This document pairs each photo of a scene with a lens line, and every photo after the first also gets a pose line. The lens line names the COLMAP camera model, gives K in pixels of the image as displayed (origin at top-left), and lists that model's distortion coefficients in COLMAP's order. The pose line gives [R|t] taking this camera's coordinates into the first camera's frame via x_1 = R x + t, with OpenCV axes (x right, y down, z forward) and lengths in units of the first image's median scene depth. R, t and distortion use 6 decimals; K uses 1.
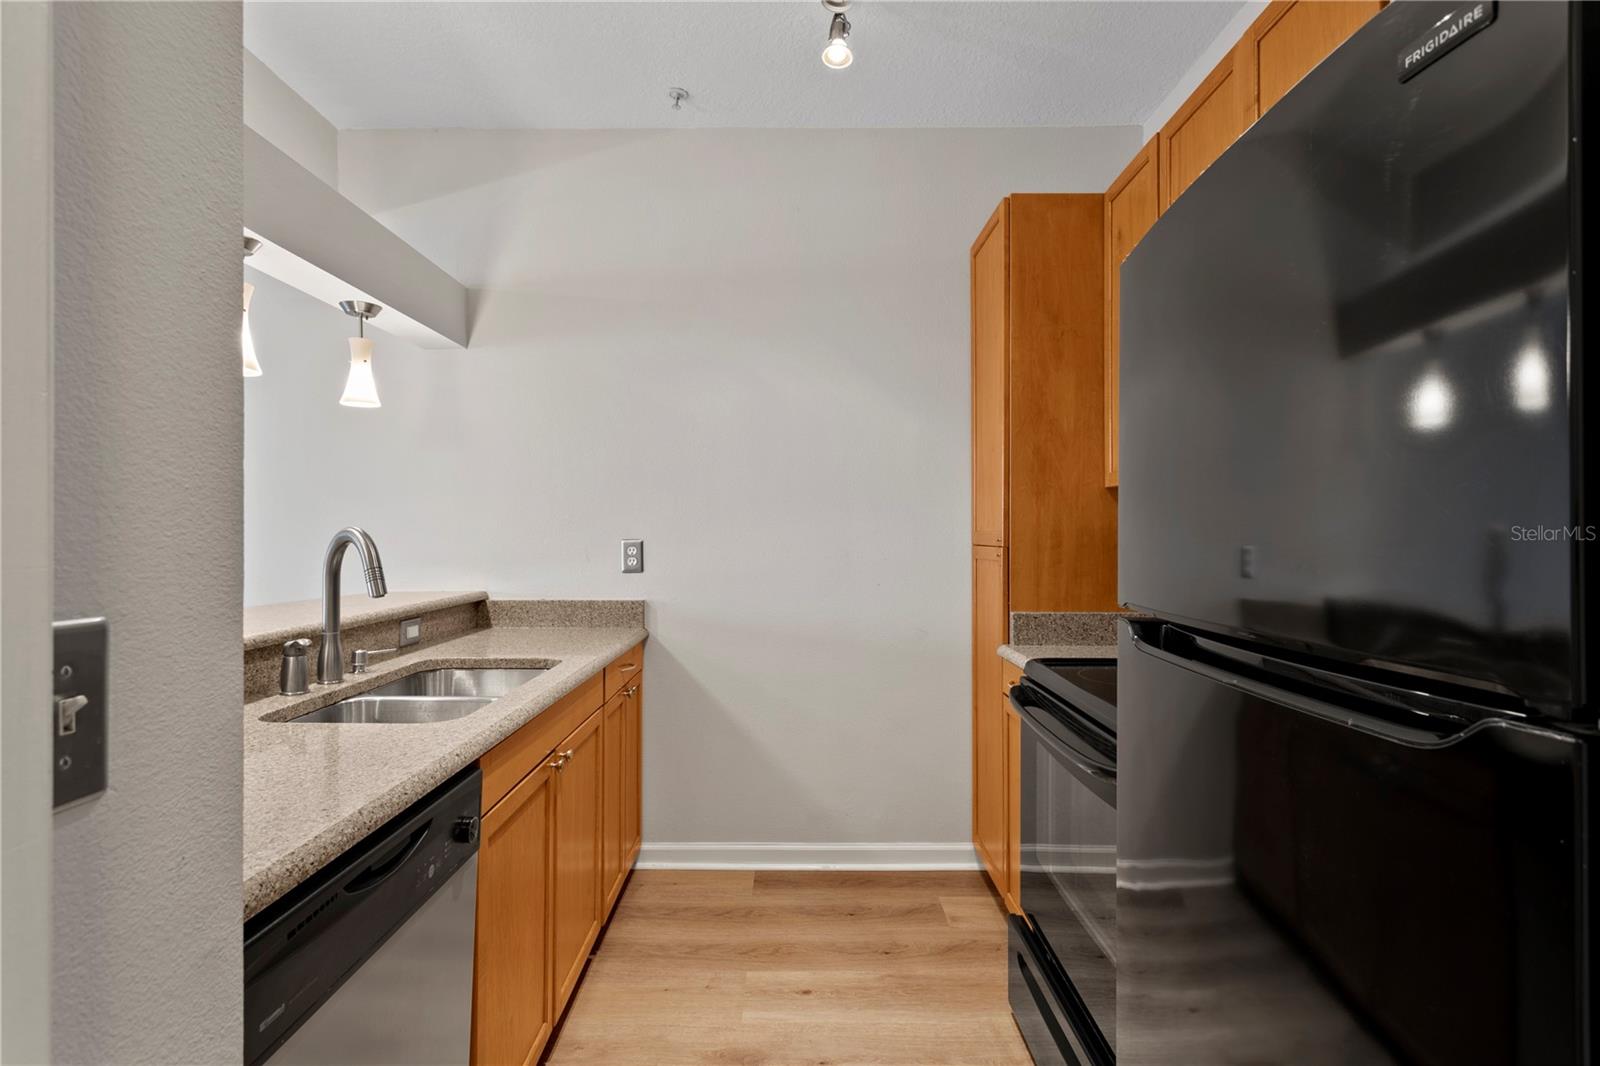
lens RADIAL K [[780.5, 0, 790.3], [0, 780.5, 538.0], [0, 0, 1]] dist [-0.000323, 0.008649]
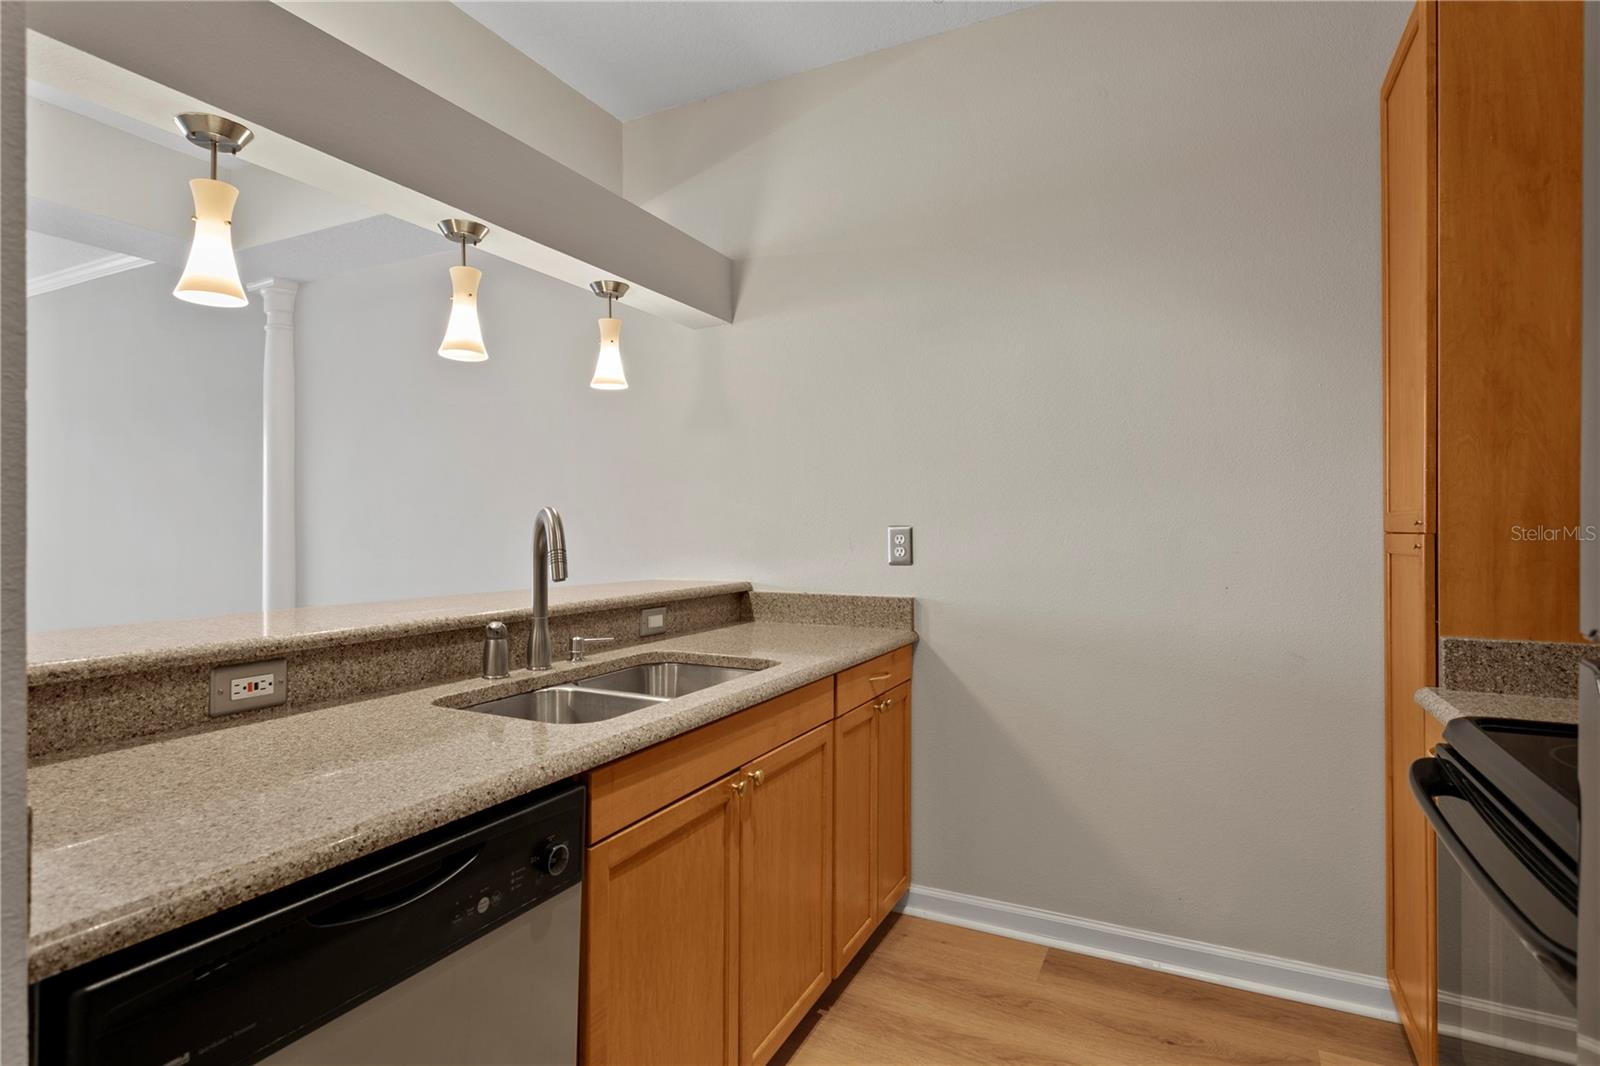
lens RADIAL K [[822.2, 0, 792.4], [0, 822.2, 532.6], [0, 0, 1]] dist [-0.001983, 0.001976]
pose [[0.895068, 0.000803, -0.445929, 0.112825], [-0.002098, 0.999995, -0.002410, 0.013869], [0.445925, 0.003093, 0.895065, 0.175407]]
